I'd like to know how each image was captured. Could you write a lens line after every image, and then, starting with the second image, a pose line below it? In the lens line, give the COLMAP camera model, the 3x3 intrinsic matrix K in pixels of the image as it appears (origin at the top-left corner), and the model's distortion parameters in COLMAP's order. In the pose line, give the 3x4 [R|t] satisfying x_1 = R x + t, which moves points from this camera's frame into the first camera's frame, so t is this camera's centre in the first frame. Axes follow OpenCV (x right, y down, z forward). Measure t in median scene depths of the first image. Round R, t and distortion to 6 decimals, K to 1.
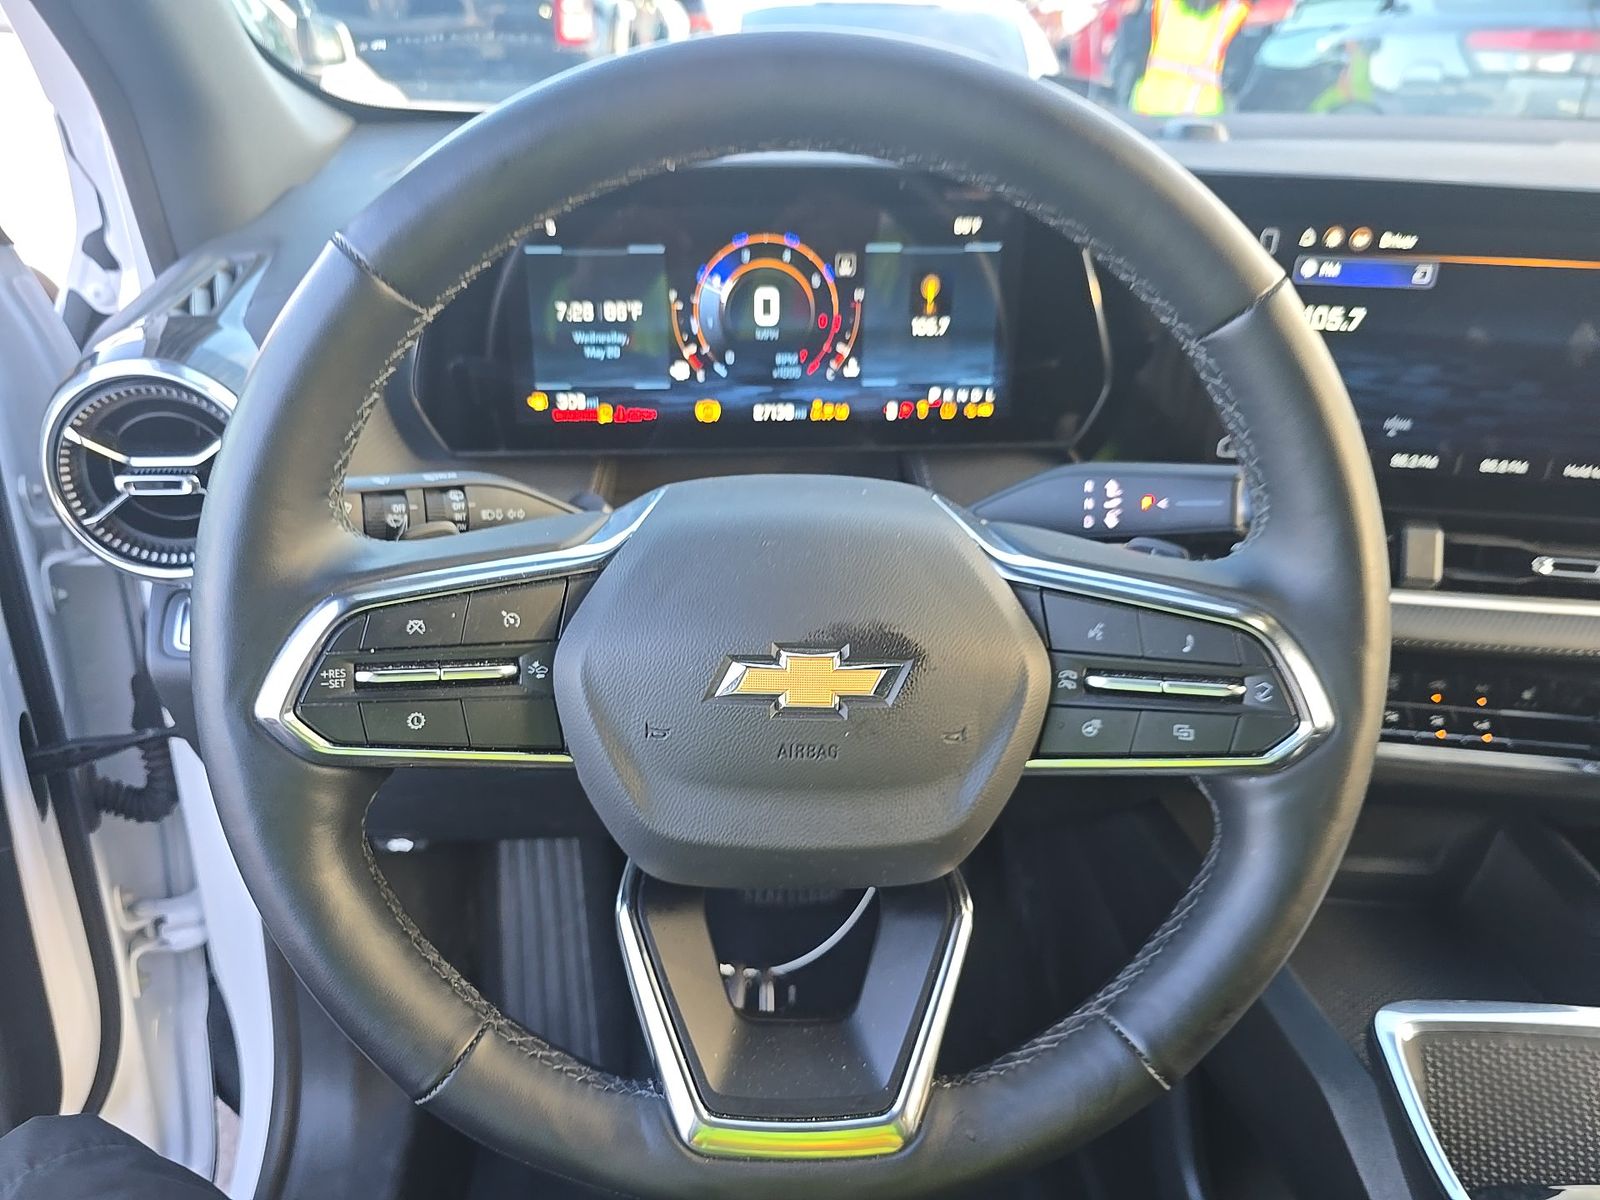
lens RADIAL K [[1088.4, 0, 763.1], [0, 1088.4, 604.3], [0, 0, 1]] dist [0.002924, -0.023865]
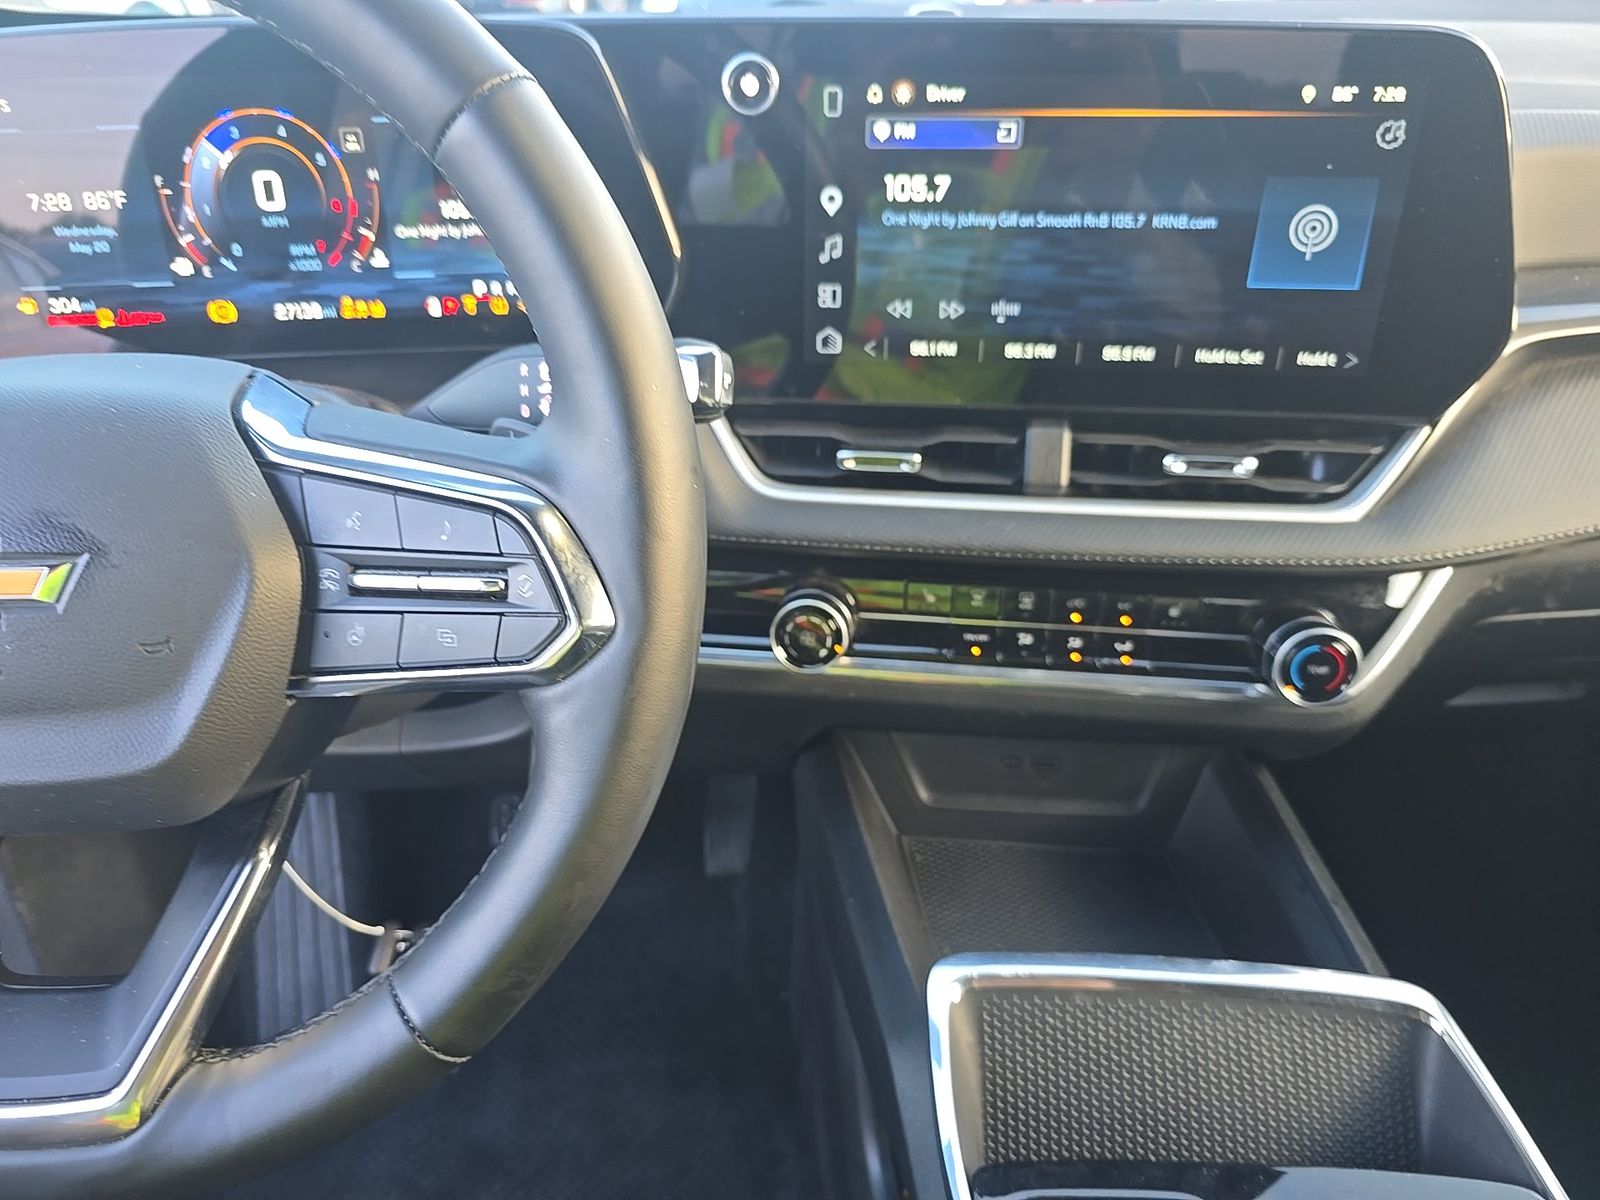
lens RADIAL K [[1088.4, 0, 806.9], [0, 1088.4, 602.9], [0, 0, 1]] dist [0.002924, -0.023865]
pose [[0.999726, -0.021009, -0.010334, 0.437277], [0.021278, 0.999419, 0.026613, 0.048629], [0.009769, -0.026826, 0.999592, 0.105709]]
